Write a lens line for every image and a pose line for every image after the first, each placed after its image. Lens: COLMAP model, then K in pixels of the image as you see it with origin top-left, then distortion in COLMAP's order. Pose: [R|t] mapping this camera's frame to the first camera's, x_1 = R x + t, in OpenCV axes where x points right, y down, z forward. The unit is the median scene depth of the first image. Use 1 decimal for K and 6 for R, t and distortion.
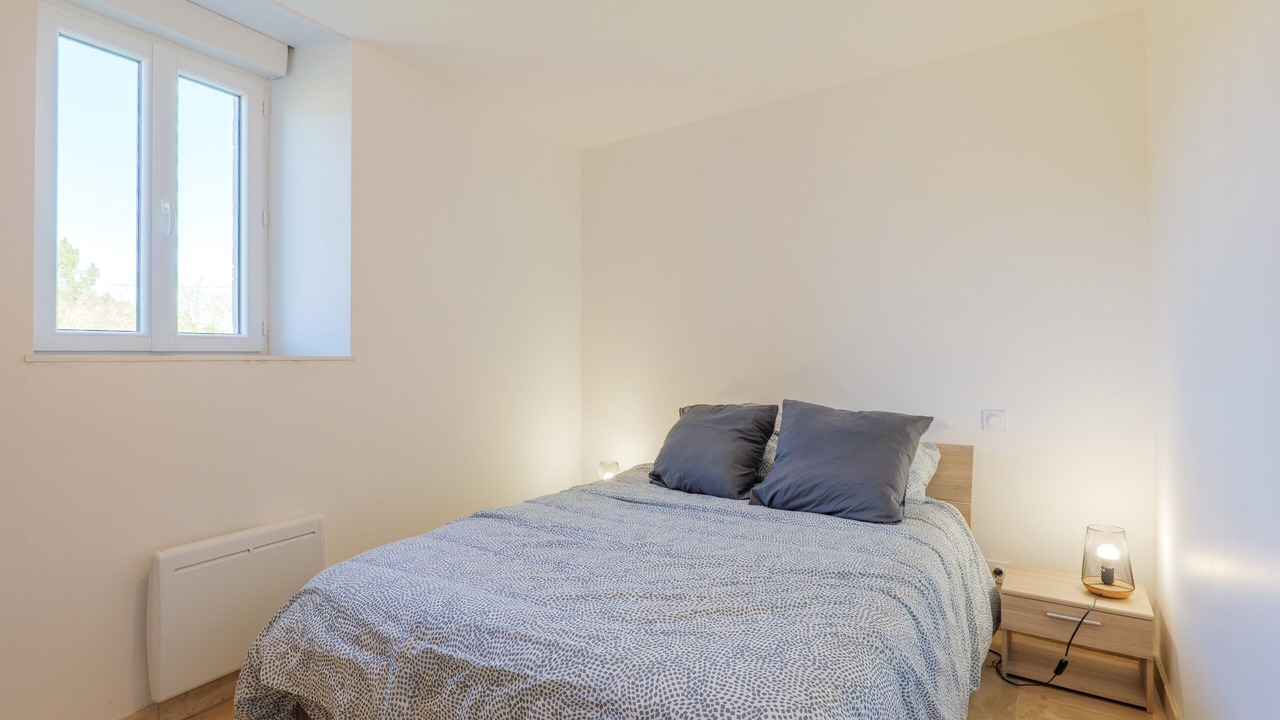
lens RADIAL K [[595.2, 0, 638.4], [0, 595.2, 357.6], [0, 0, 1]] dist [-0.009340, 0.000760]
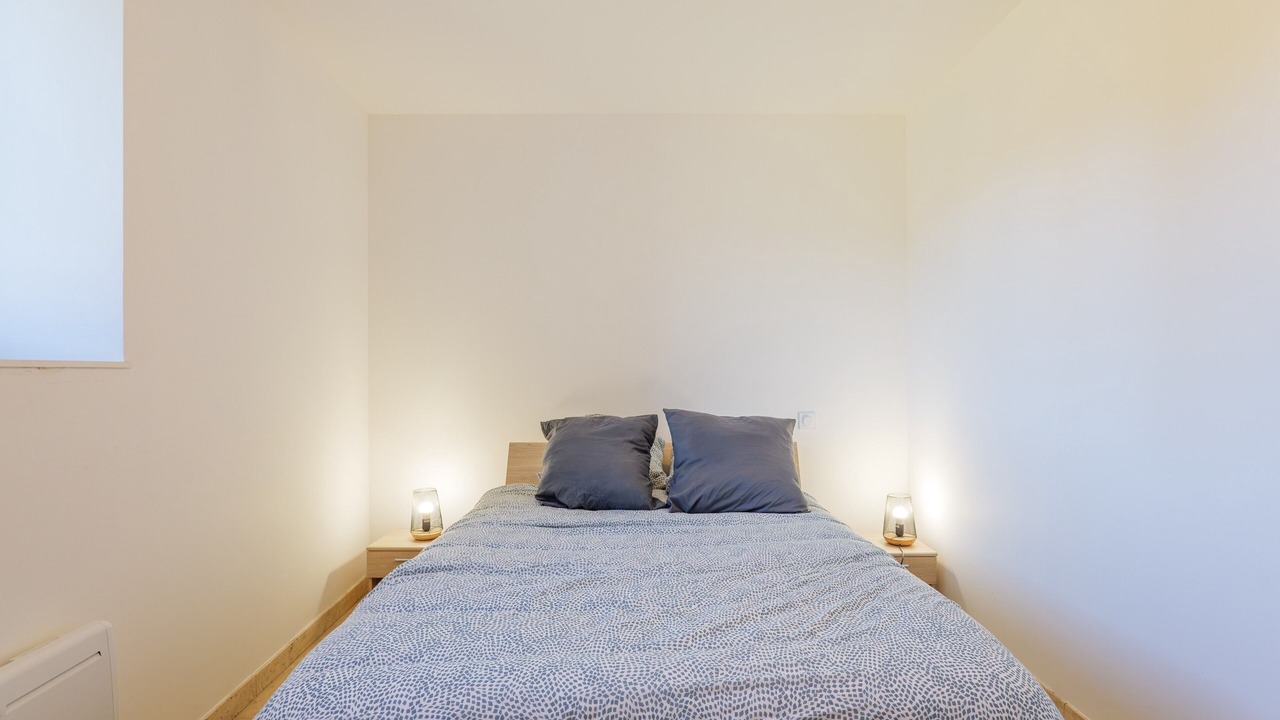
lens RADIAL K [[595.2, 0, 639.2], [0, 595.2, 362.9], [0, 0, 1]] dist [-0.009340, 0.000760]
pose [[0.822328, 0.012980, 0.568865, -0.475373], [-0.007077, 0.999896, -0.012585, 0.003943], [-0.568969, 0.006324, 0.822334, 0.207994]]
